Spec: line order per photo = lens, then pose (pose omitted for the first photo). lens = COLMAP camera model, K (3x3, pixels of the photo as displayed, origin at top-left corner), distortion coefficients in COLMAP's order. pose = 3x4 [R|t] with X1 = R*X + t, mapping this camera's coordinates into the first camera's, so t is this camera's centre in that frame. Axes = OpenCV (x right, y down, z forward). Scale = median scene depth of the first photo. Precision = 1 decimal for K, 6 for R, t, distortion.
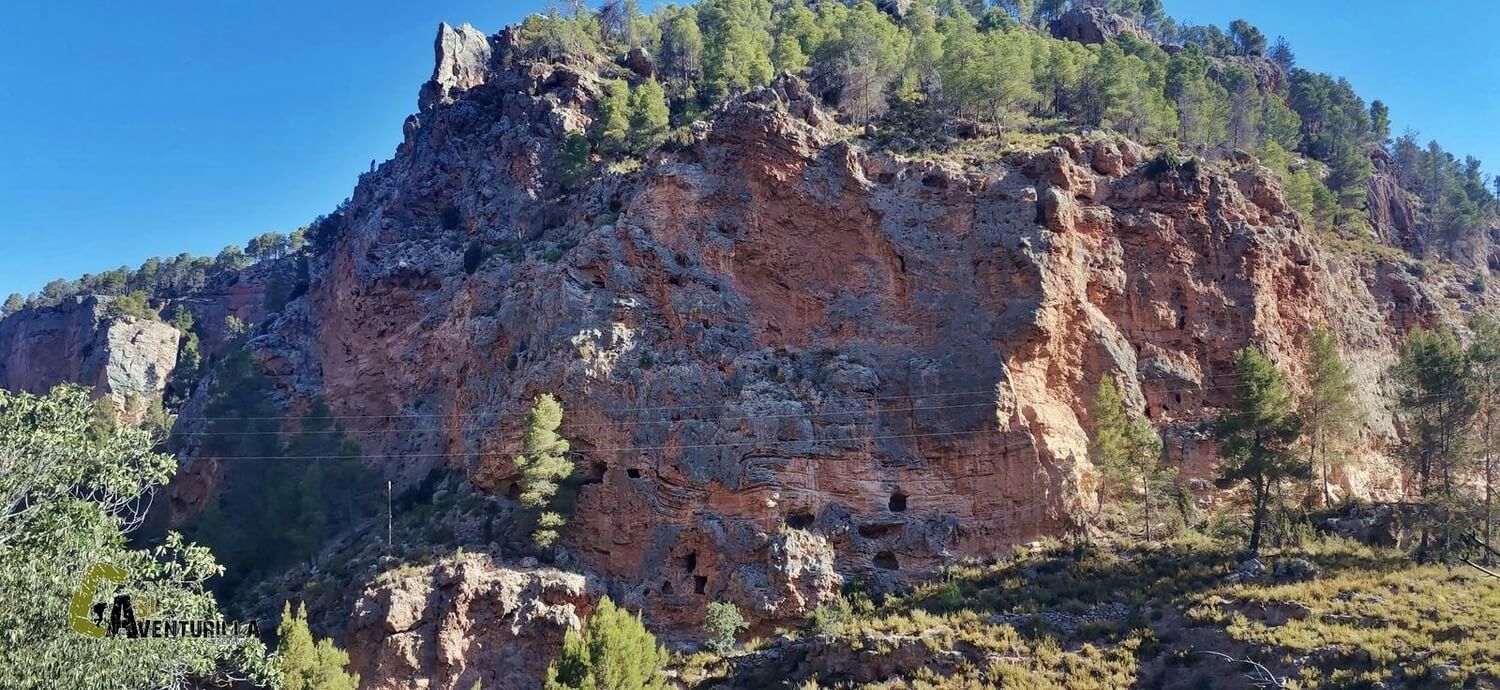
lens RADIAL K [[1119.9, 0, 705.9], [0, 1119.9, 281.1], [0, 0, 1]] dist [0.063954, -0.055737]
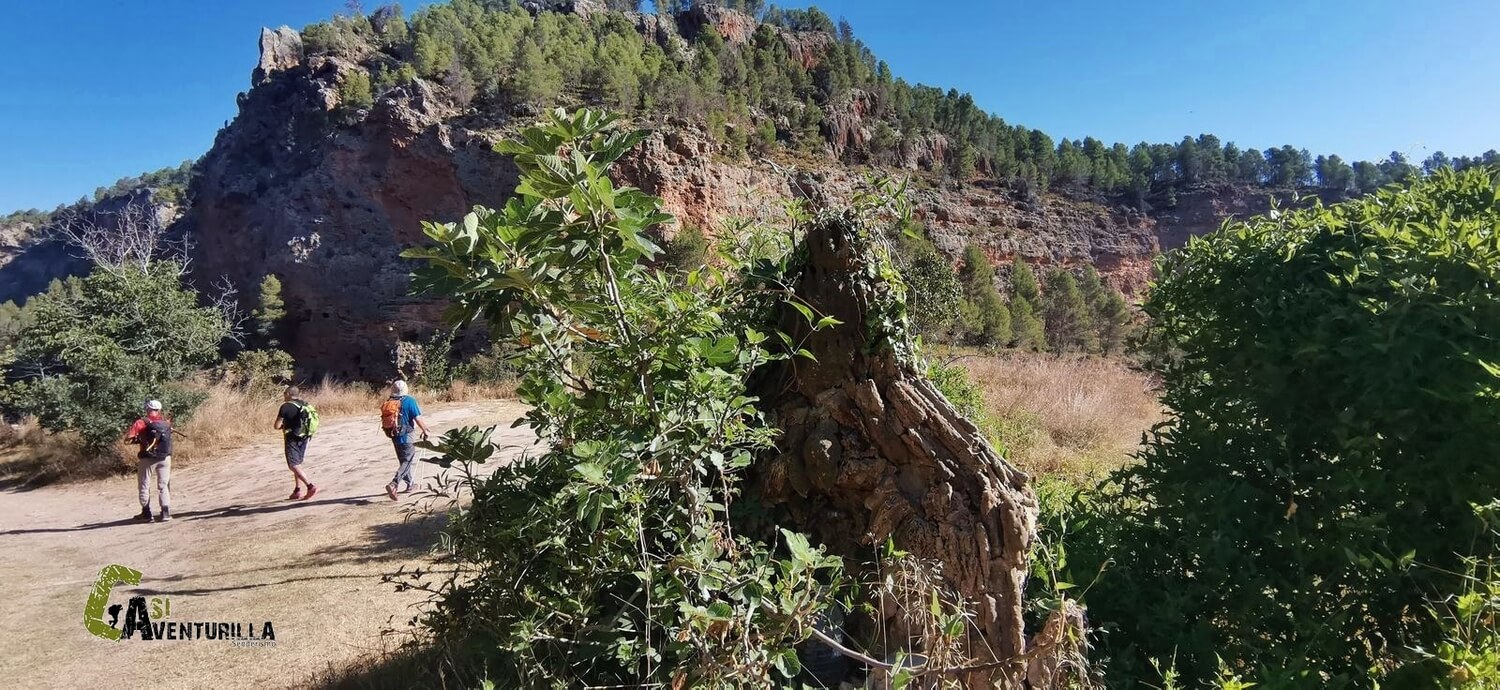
lens RADIAL K [[743.4, 0, 751.2], [0, 743.4, 319.0], [0, 0, 1]] dist [-0.009984, -0.000859]
pose [[0.993344, -0.048436, 0.104503, 0.472381], [0.023255, 0.972937, 0.229897, -0.081494], [-0.112810, -0.225936, 0.967588, -0.243344]]
